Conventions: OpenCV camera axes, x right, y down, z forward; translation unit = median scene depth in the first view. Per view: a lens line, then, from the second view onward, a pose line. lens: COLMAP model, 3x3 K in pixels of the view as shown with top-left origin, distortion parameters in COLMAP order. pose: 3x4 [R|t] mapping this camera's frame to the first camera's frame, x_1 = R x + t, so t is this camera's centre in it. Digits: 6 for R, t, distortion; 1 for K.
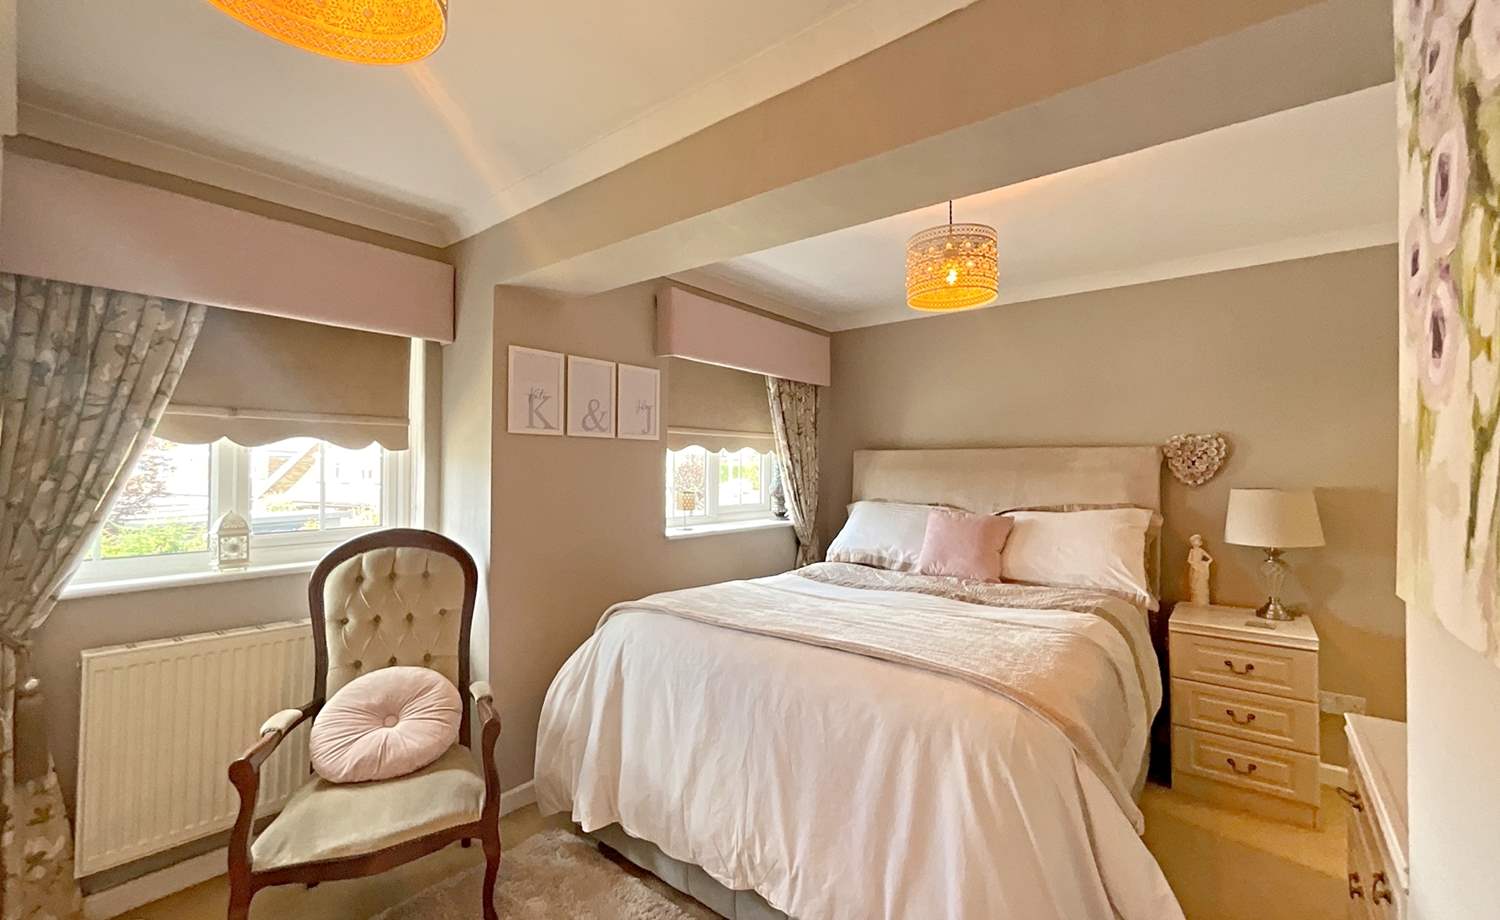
lens RADIAL K [[609.9, 0, 746.8], [0, 609.9, 462.3], [0, 0, 1]] dist [-0.000675, -0.000062]
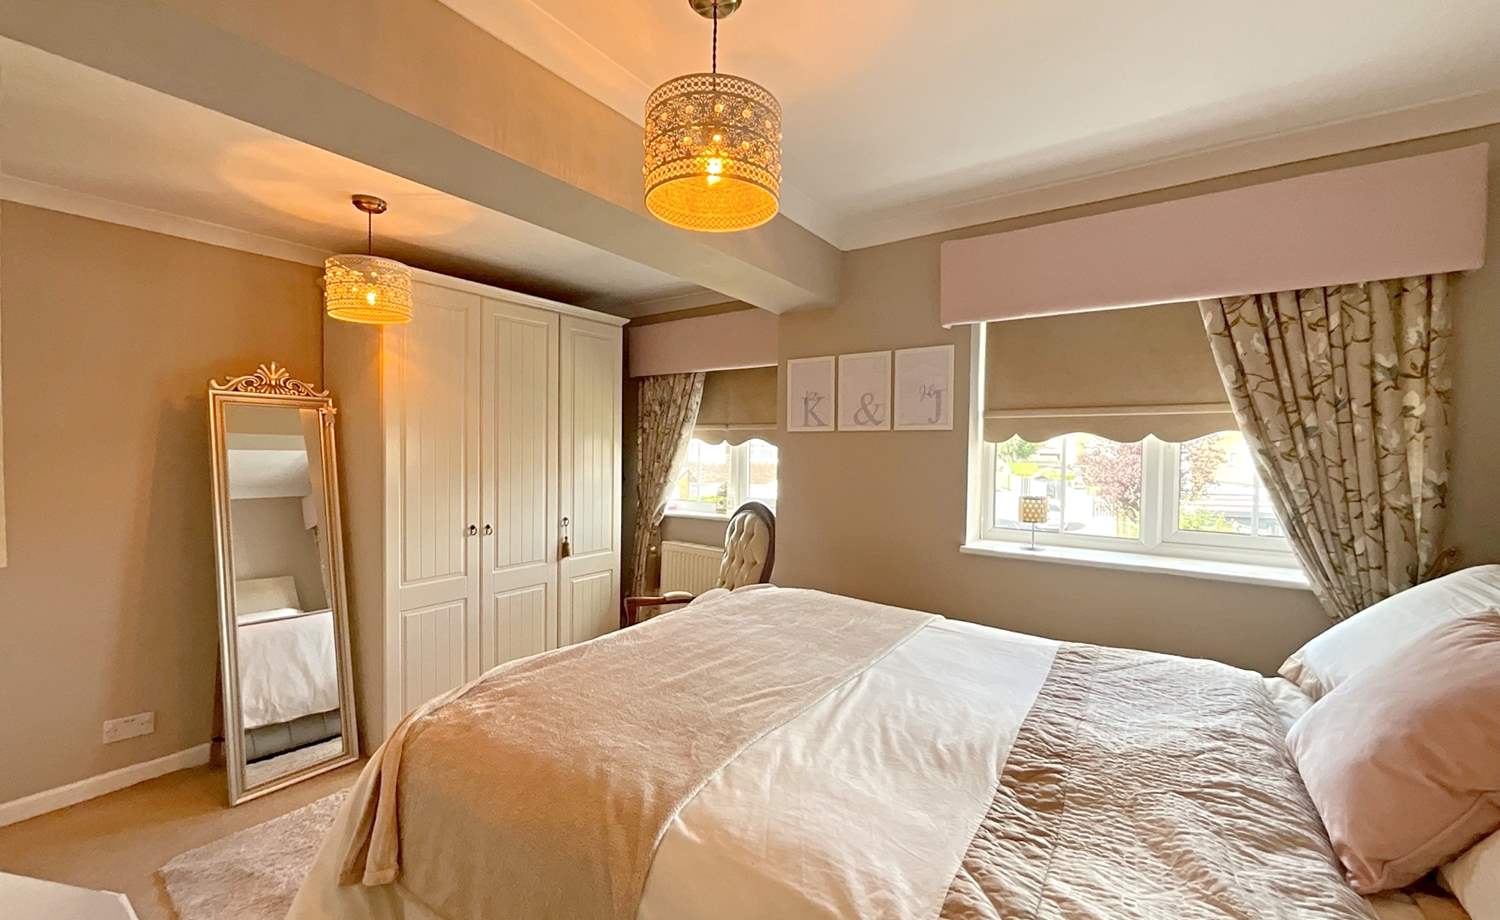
lens RADIAL K [[609.9, 0, 746.8], [0, 609.9, 462.3], [0, 0, 1]] dist [-0.000675, -0.000062]
pose [[0.068176, 0.014344, -0.997570, 0.740688], [-0.002856, 0.999895, 0.014183, -0.003250], [0.997669, 0.001883, 0.068210, 0.739743]]
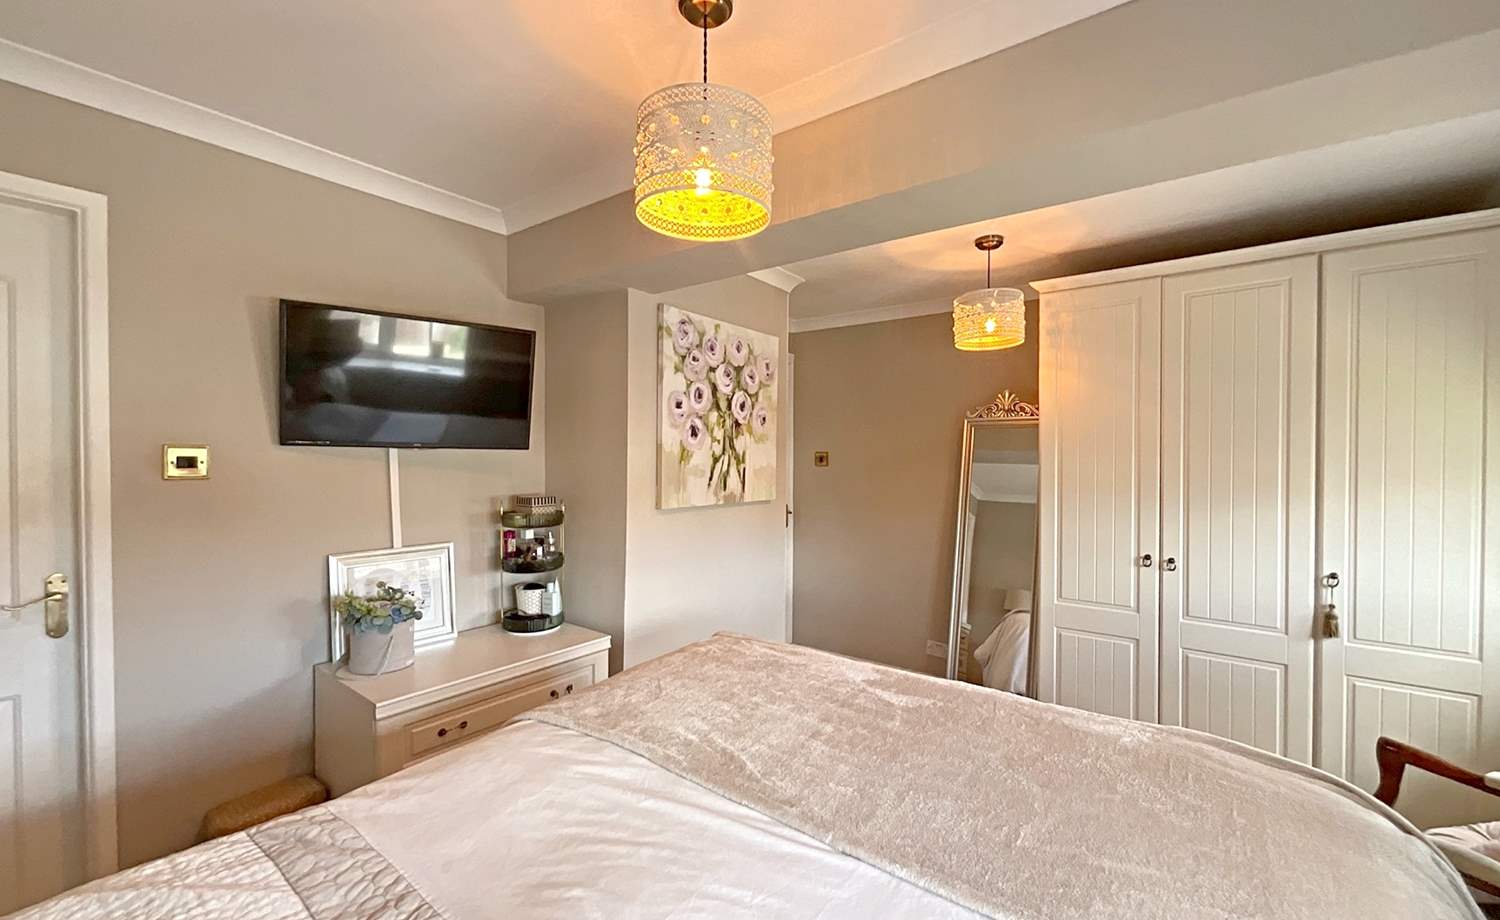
lens RADIAL K [[609.9, 0, 746.8], [0, 609.9, 462.3], [0, 0, 1]] dist [-0.000675, -0.000062]
pose [[-0.999701, -0.011154, -0.021752, 0.222783], [-0.011242, 0.999929, 0.003928, -0.008307], [0.021707, 0.004171, -0.999756, 1.229414]]
